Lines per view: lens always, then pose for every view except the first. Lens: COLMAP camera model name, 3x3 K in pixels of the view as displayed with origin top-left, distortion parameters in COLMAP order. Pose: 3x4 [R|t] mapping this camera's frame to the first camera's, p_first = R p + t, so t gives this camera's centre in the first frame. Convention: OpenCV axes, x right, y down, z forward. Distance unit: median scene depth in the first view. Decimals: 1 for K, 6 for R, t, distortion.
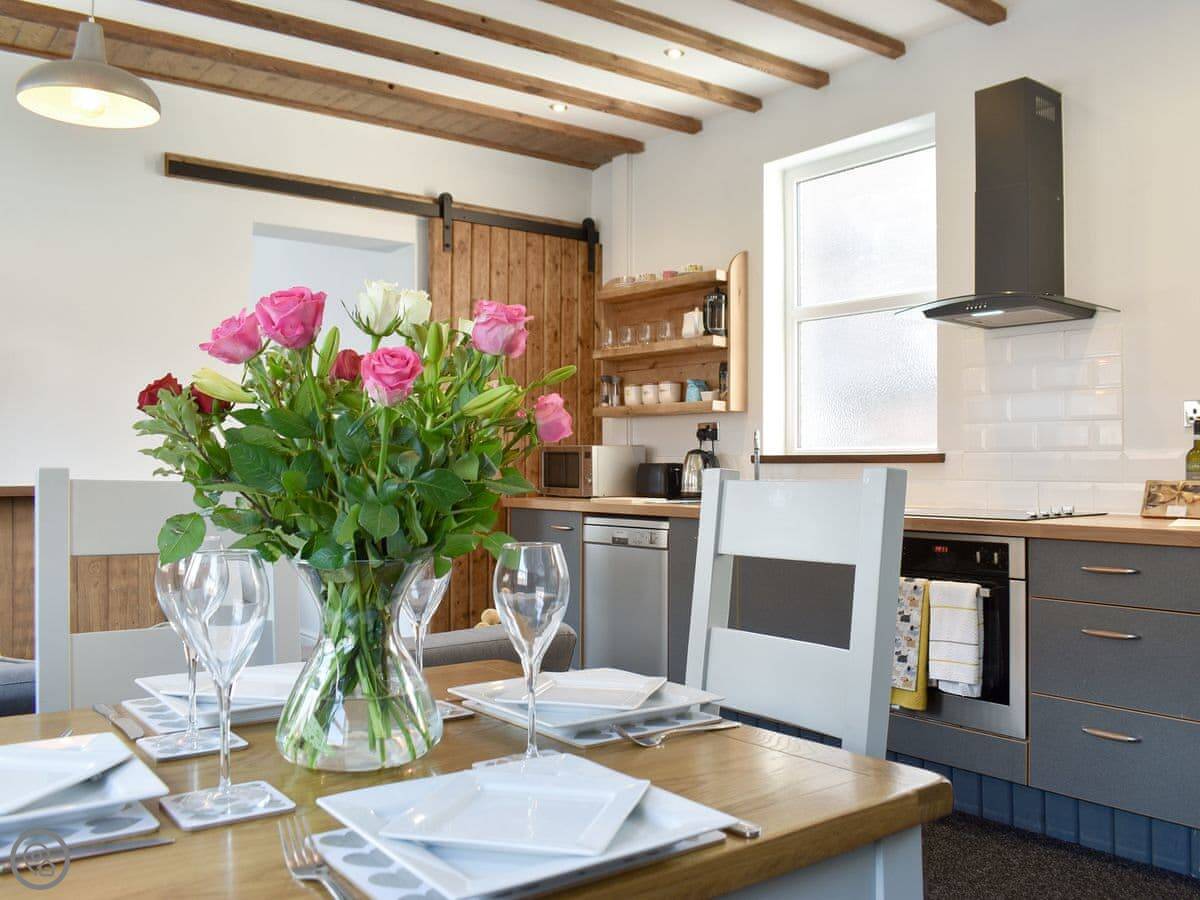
lens RADIAL K [[1027.9, 0, 596.0], [0, 1027.9, 450.0], [0, 0, 1]] dist [-0.054804, 0.001100]
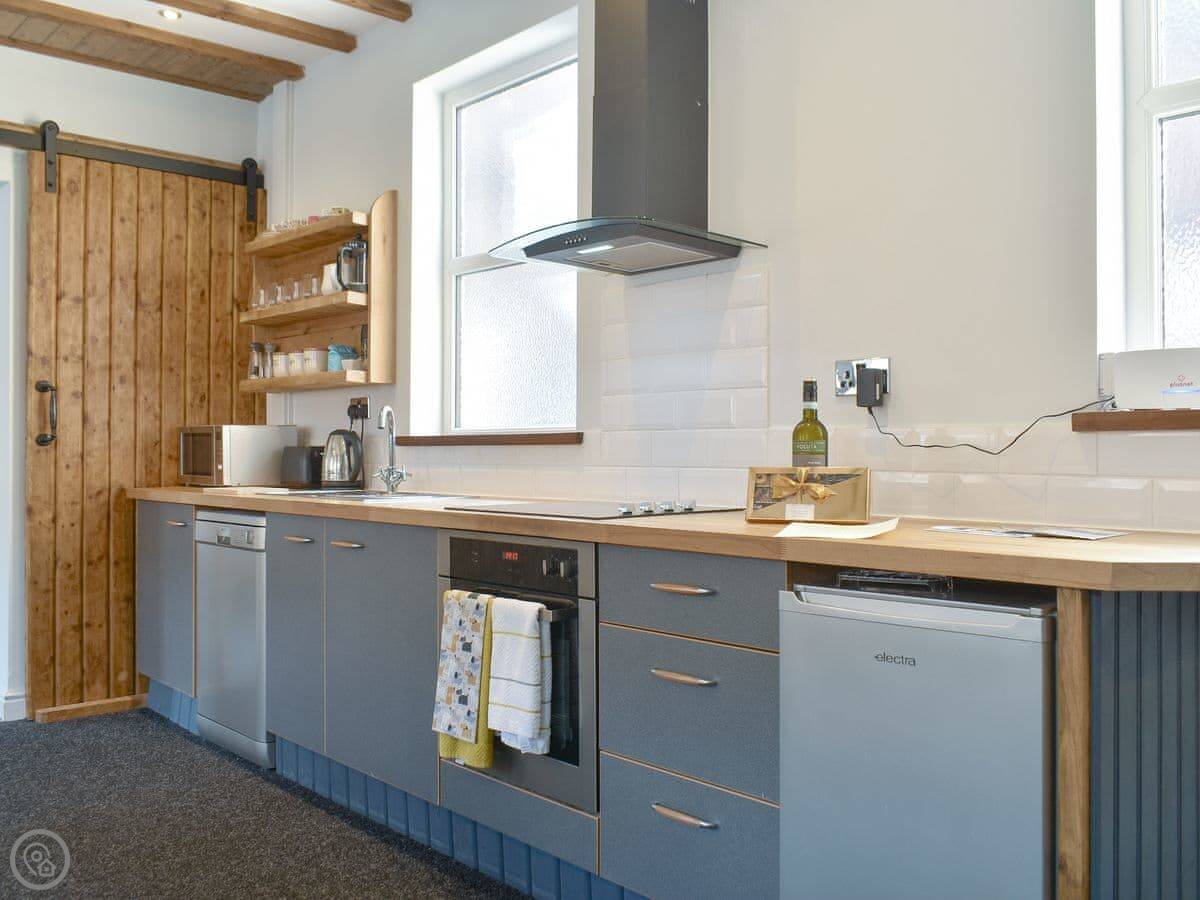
lens RADIAL K [[1042.1, 0, 515.3], [0, 1042.1, 446.4], [0, 0, 1]] dist [-0.023918, -0.002400]
pose [[0.999334, 0.000663, 0.036478, 0.213238], [-0.000956, 0.999968, 0.007992, 0.006329], [-0.036472, -0.008022, 0.999302, 0.153485]]
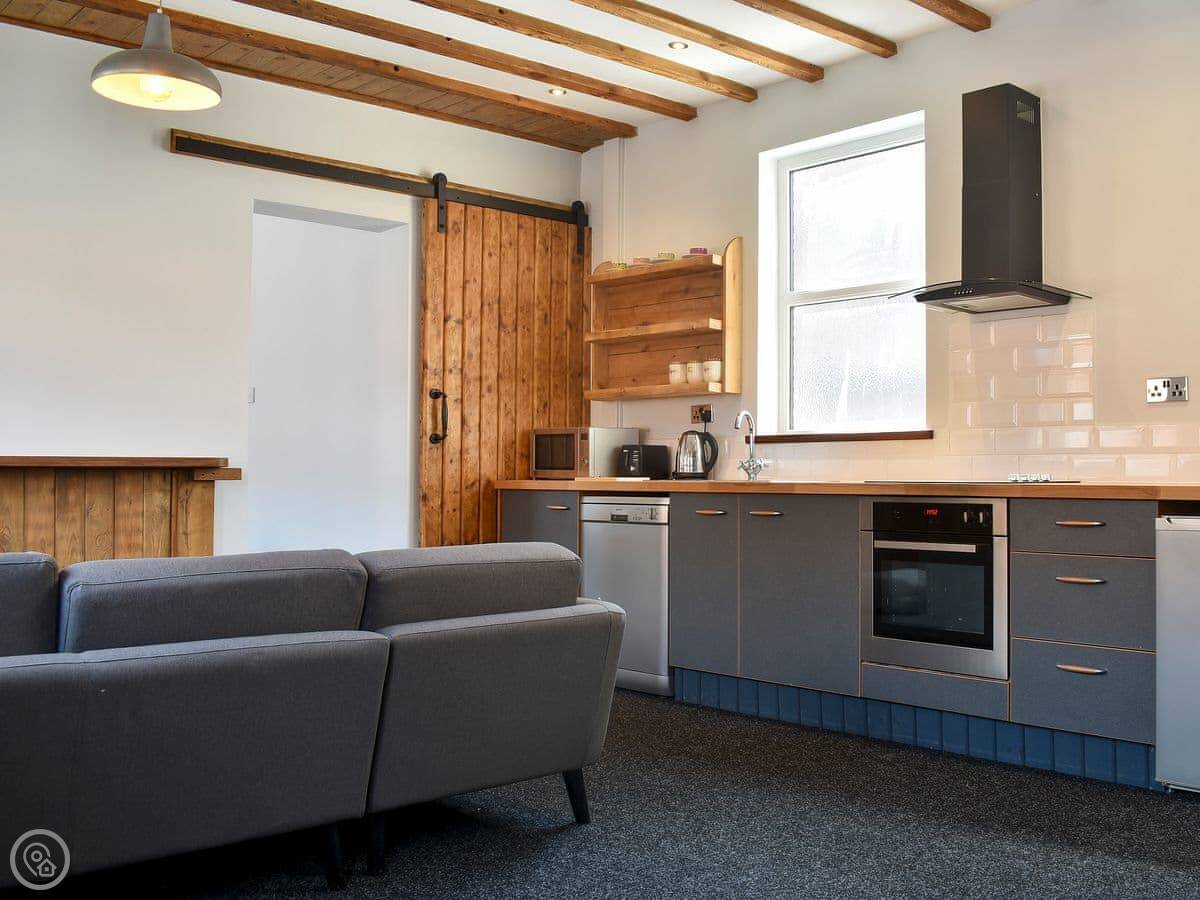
lens RADIAL K [[1174.1, 0, 603.9], [0, 1174.1, 450.1], [0, 0, 1]] dist [-0.072620, -0.007883]
pose [[0.997800, 0.006013, 0.066027, -0.065165], [-0.005390, 0.999939, -0.009608, 0.030533], [-0.066081, 0.009231, 0.997772, -0.153181]]
